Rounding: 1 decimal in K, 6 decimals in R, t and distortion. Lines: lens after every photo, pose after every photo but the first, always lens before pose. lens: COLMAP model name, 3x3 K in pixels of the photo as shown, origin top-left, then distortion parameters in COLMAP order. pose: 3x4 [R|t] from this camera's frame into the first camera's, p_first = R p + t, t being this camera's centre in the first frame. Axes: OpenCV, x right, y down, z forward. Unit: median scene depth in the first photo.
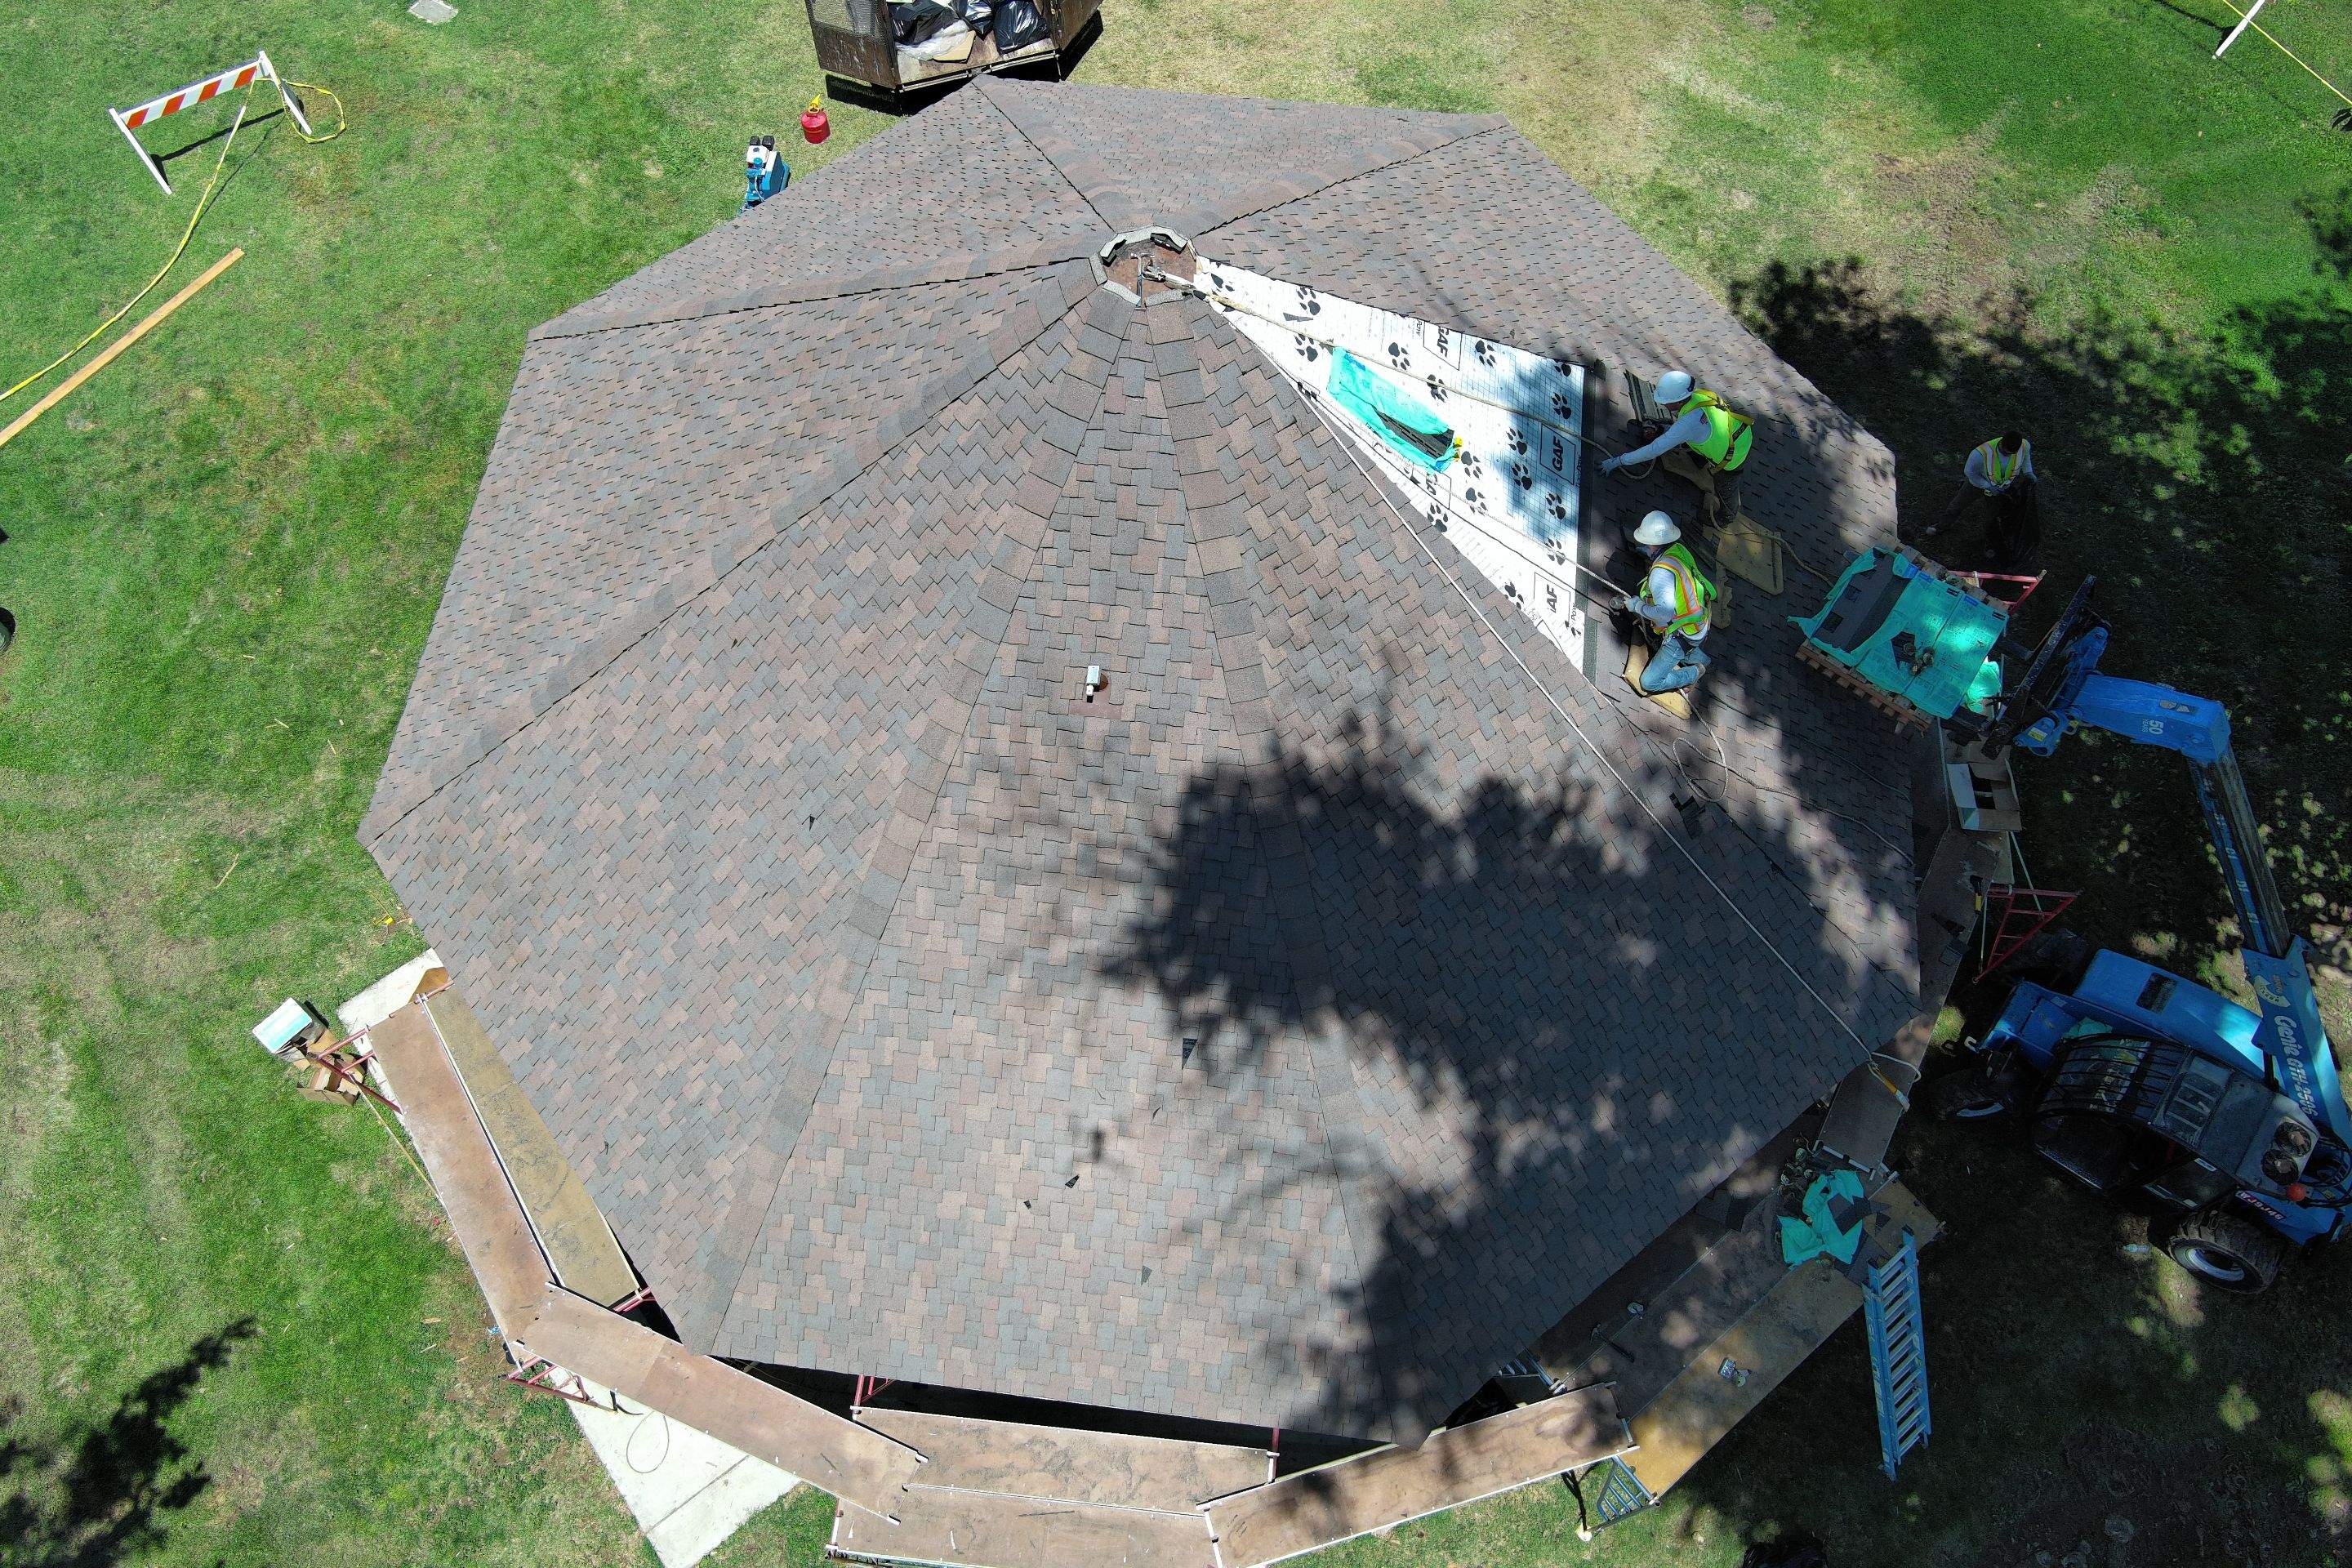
lens RADIAL K [[1817.1, 0, 1176.0], [0, 1817.1, 784.0], [0, 0, 1]] dist [0.001458, -0.000108]
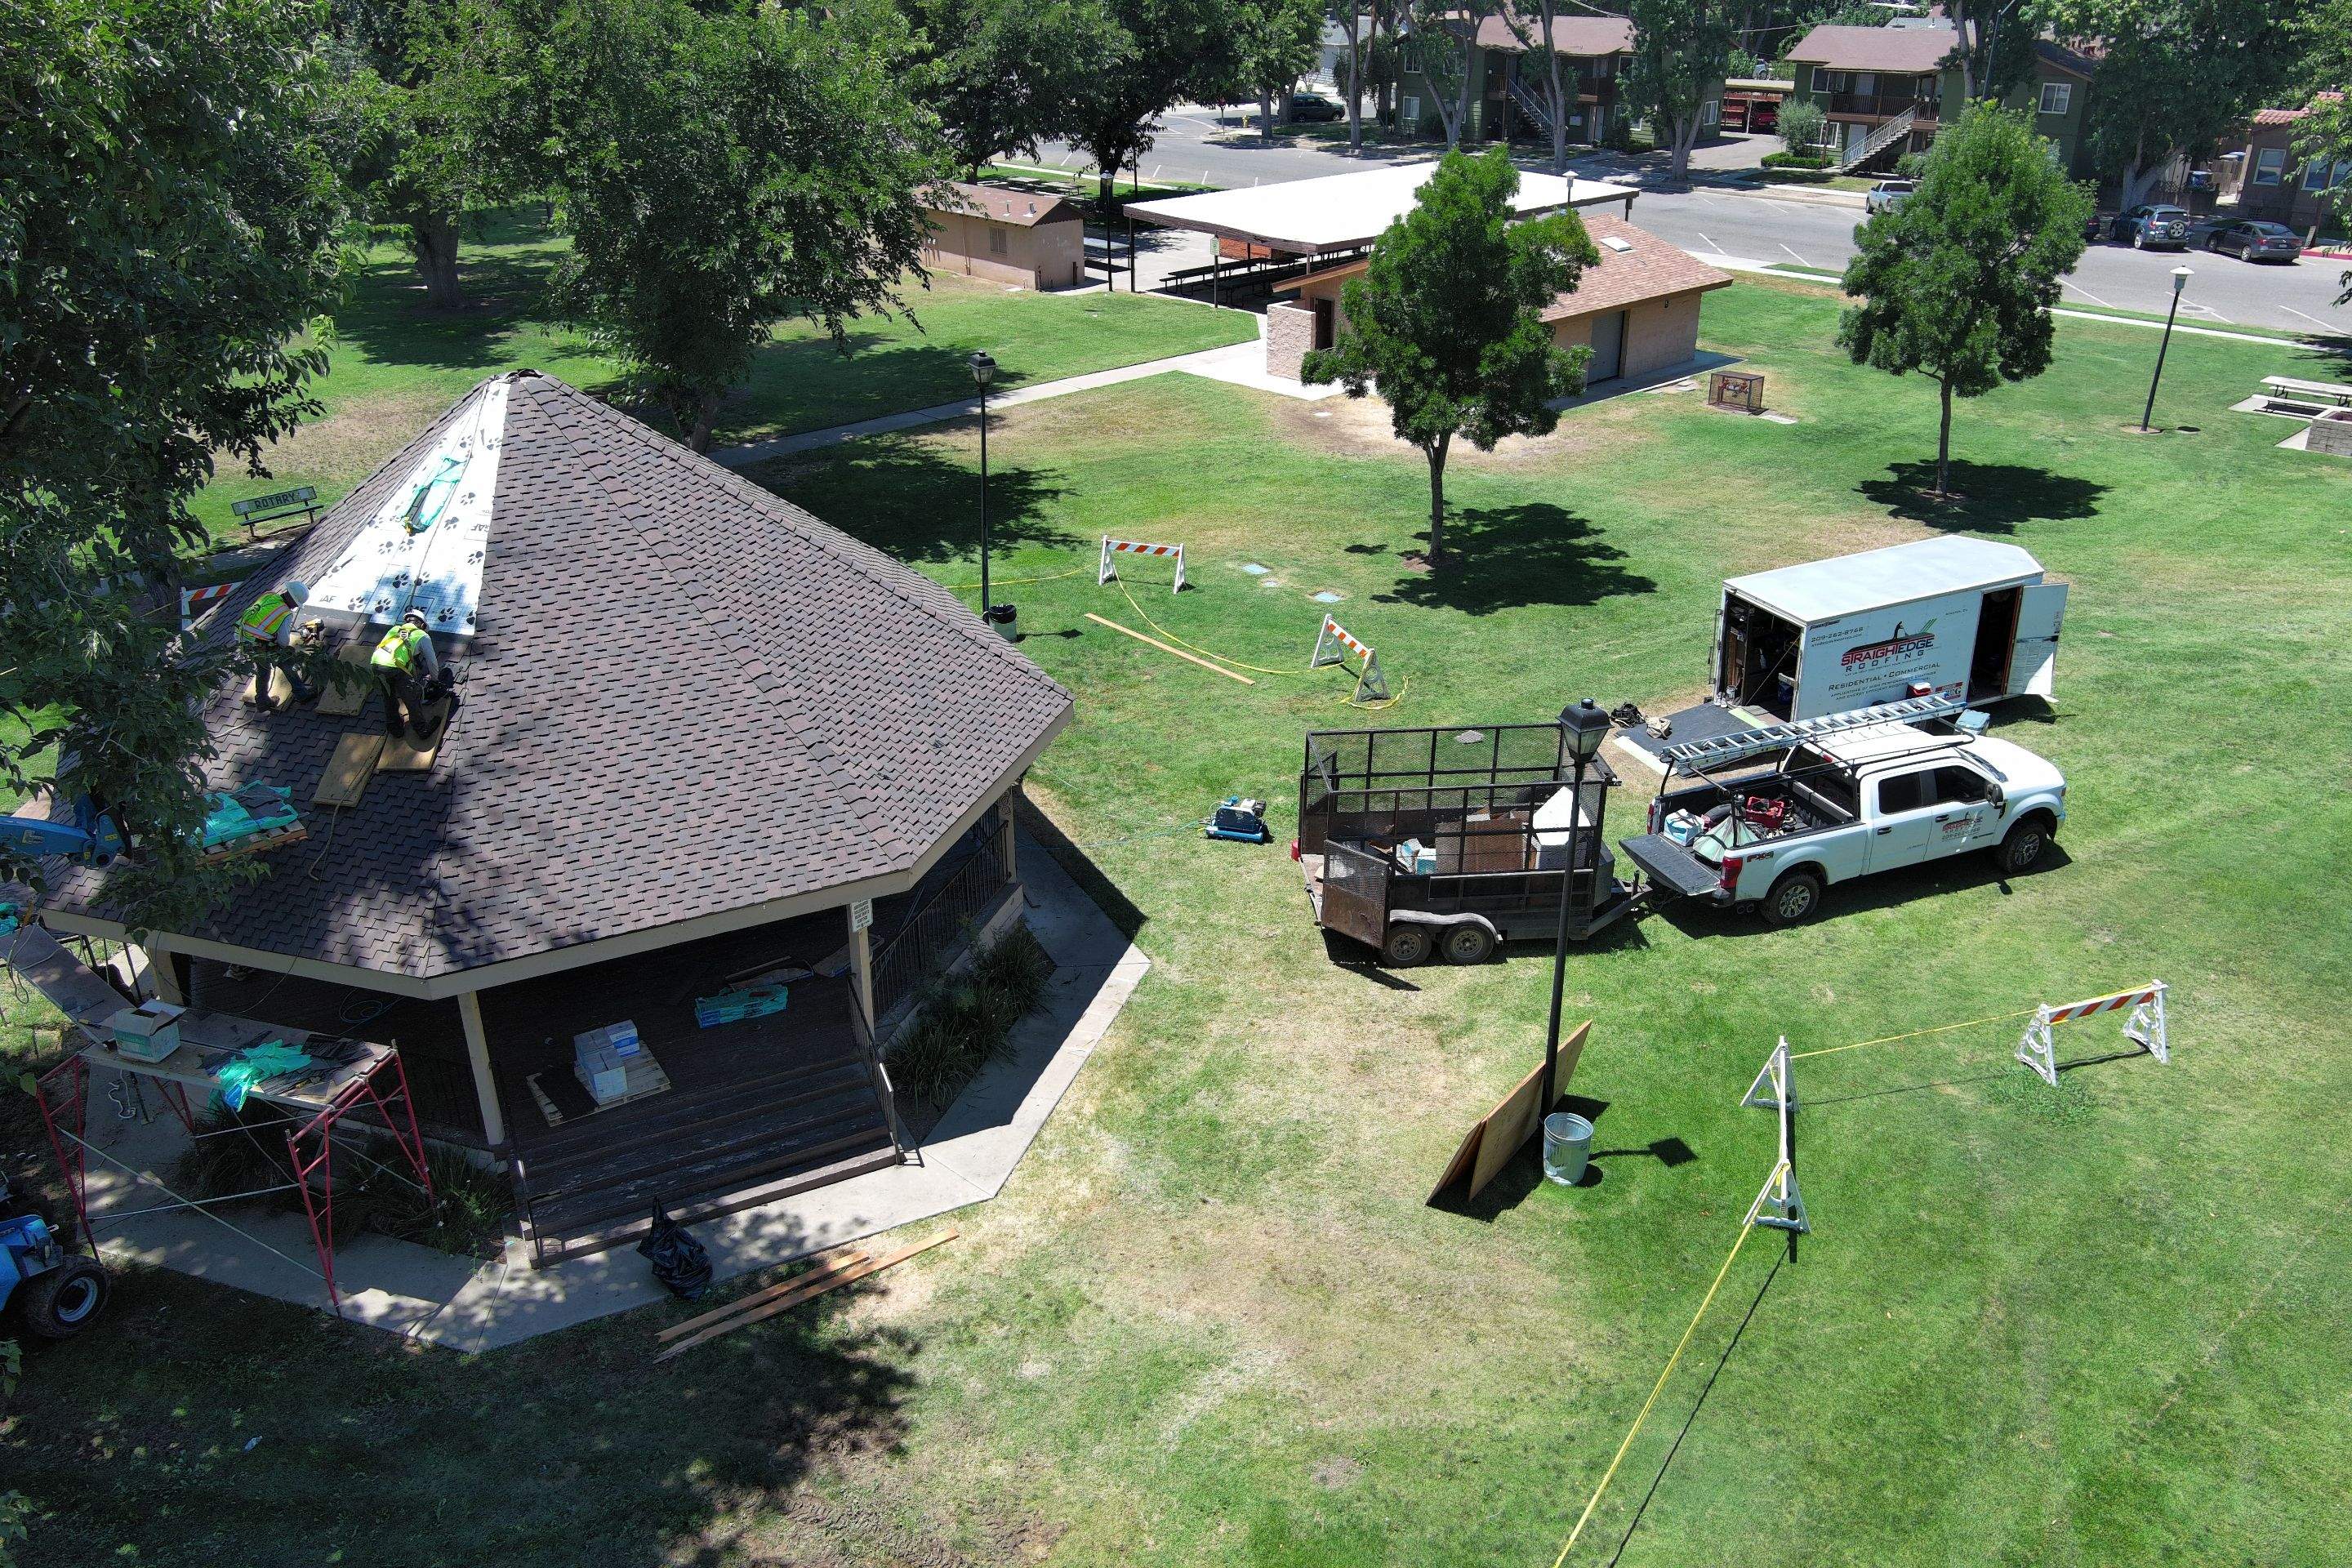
lens RADIAL K [[1817.1, 0, 1176.0], [0, 1817.1, 784.0], [0, 0, 1]] dist [0.001458, -0.000108]
pose [[-0.200085, 0.434950, -0.877944, 1.488983], [-0.878369, 0.317370, 0.357413, -1.244008], [0.434090, 0.842671, 0.318545, 0.877144]]
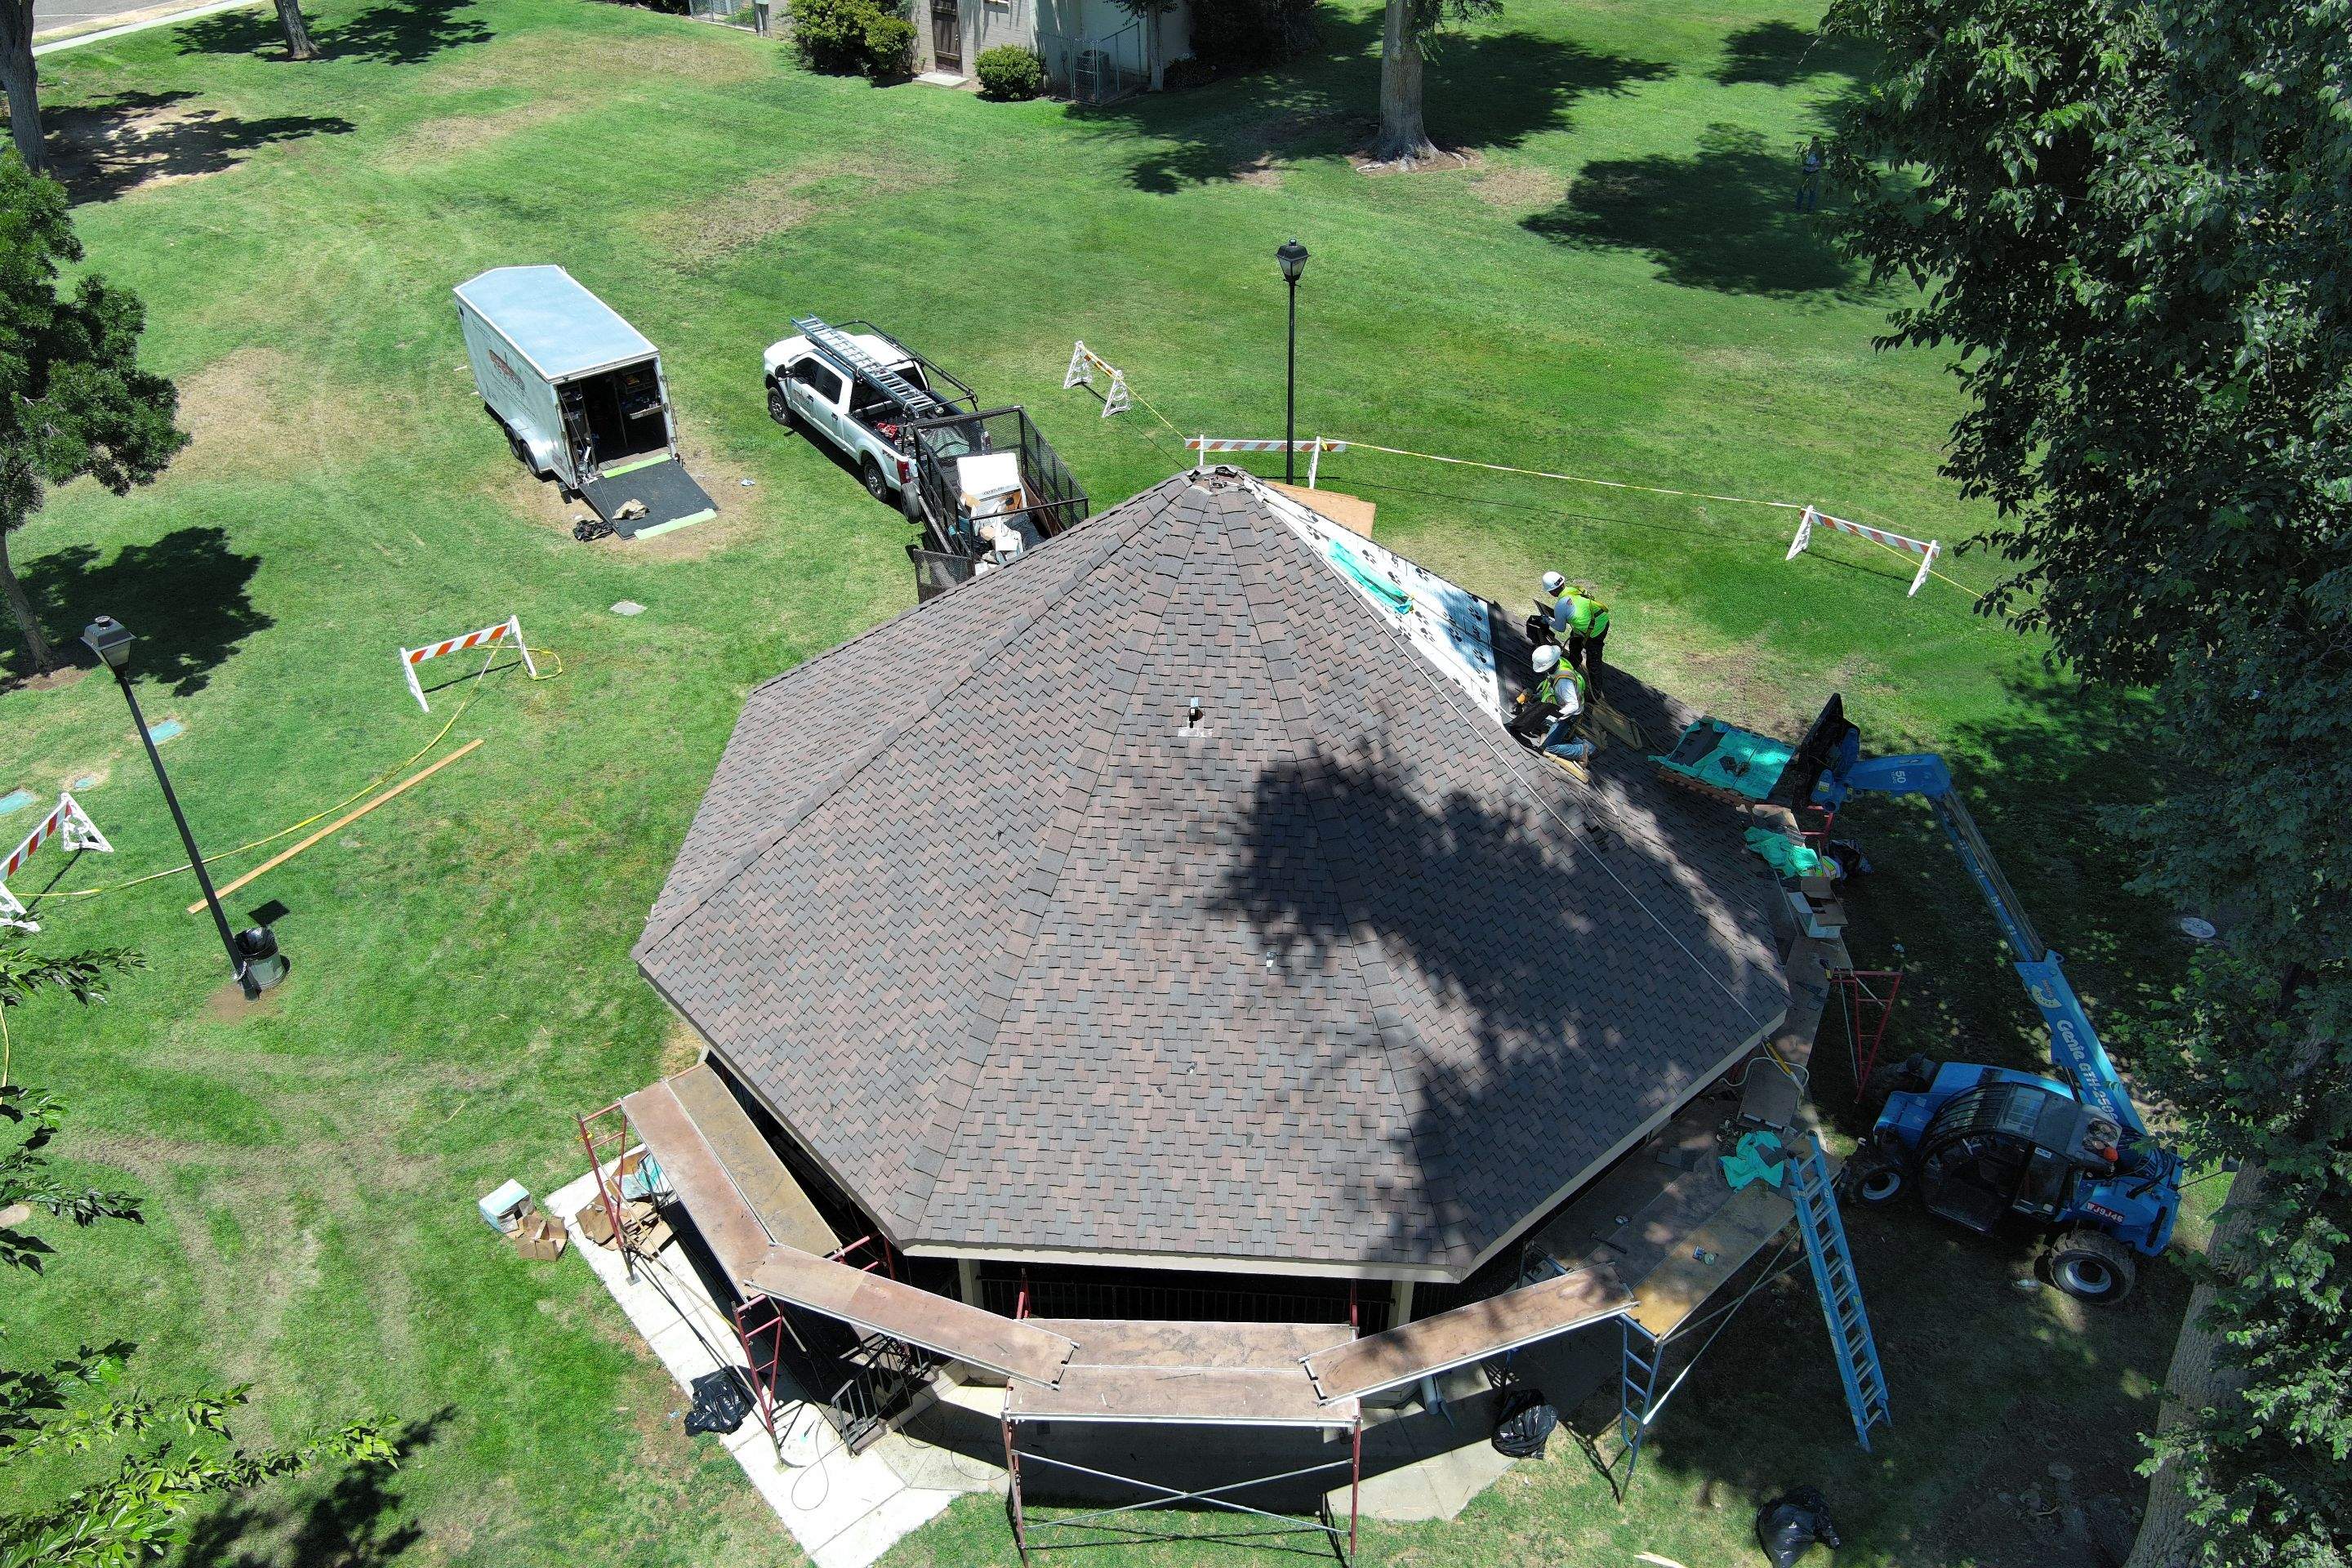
lens RADIAL K [[1811.9, 0, 1182.3], [0, 1811.9, 785.0], [0, 0, 1]] dist [0.020604, -0.049025]
pose [[0.998196, -0.032786, 0.050290, -0.115238], [0.052365, 0.885176, -0.462300, 0.604458], [-0.029359, 0.464100, 0.885296, -0.278874]]
